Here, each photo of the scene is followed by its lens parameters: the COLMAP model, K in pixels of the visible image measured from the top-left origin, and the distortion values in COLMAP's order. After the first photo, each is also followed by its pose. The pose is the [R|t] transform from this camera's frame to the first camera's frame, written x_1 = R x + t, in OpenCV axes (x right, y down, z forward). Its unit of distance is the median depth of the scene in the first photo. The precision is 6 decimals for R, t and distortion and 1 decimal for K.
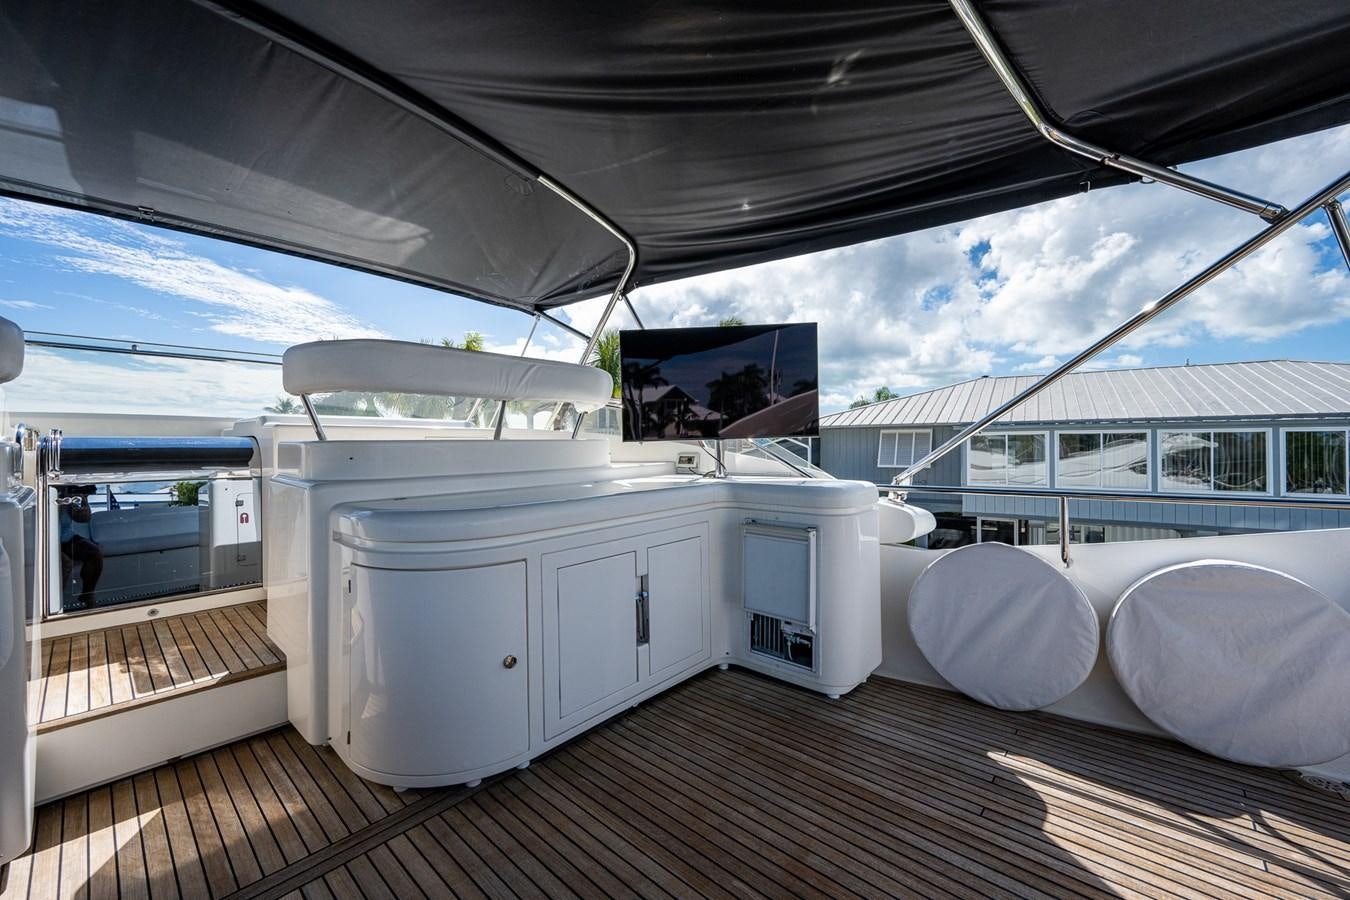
lens RADIAL K [[535.1, 0, 675.1], [0, 535.1, 458.2], [0, 0, 1]] dist [-0.004167, 0.000479]
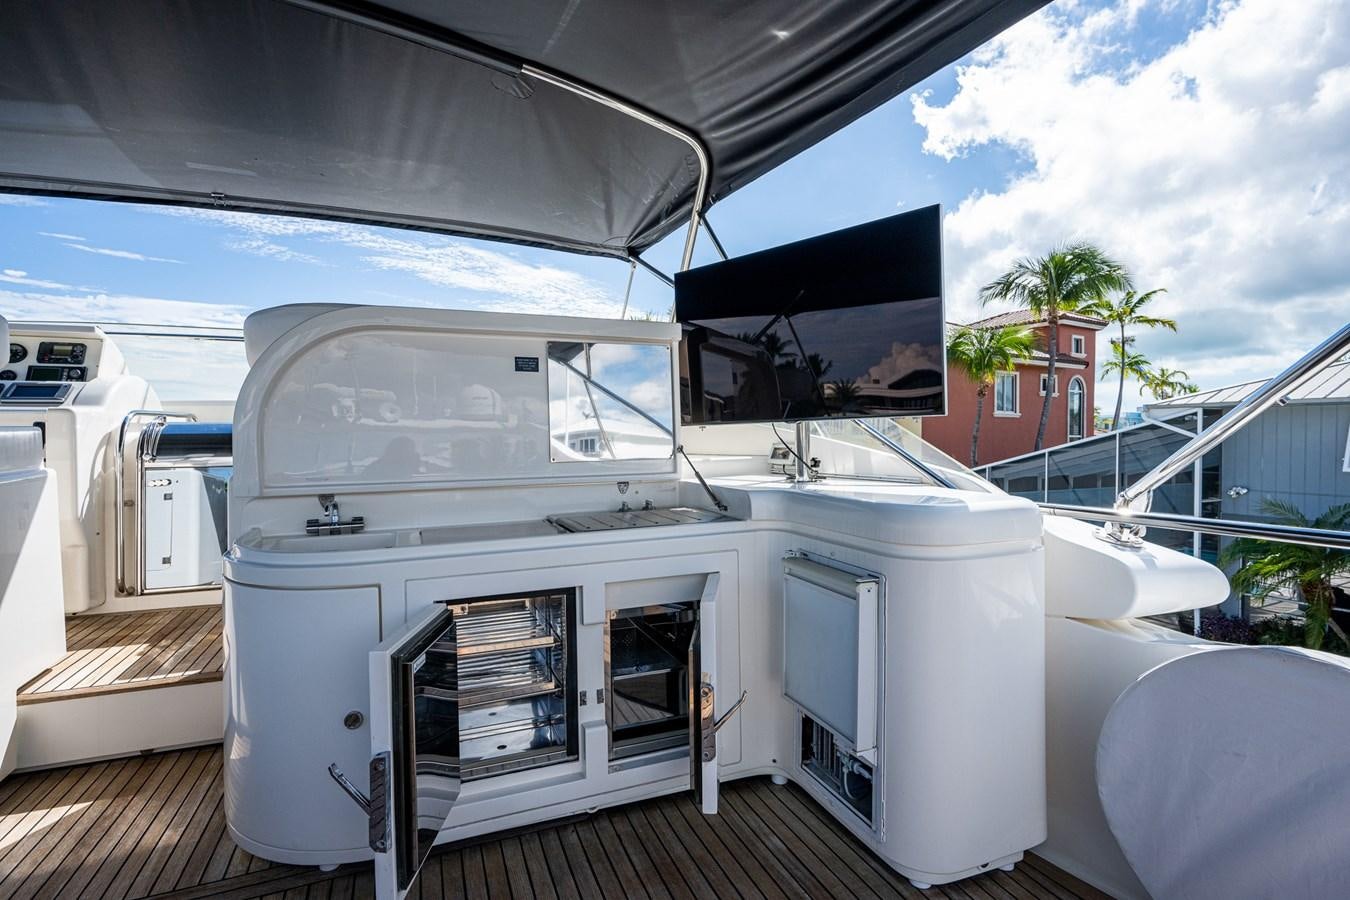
lens RADIAL K [[677.4, 0, 648.7], [0, 677.4, 456.0], [0, 0, 1]] dist [0.003529, -0.001983]
pose [[0.897821, 0.019267, -0.439938, 0.332030], [-0.013608, 0.999779, 0.016014, -0.006775], [0.440149, -0.008391, 0.897885, 0.232781]]
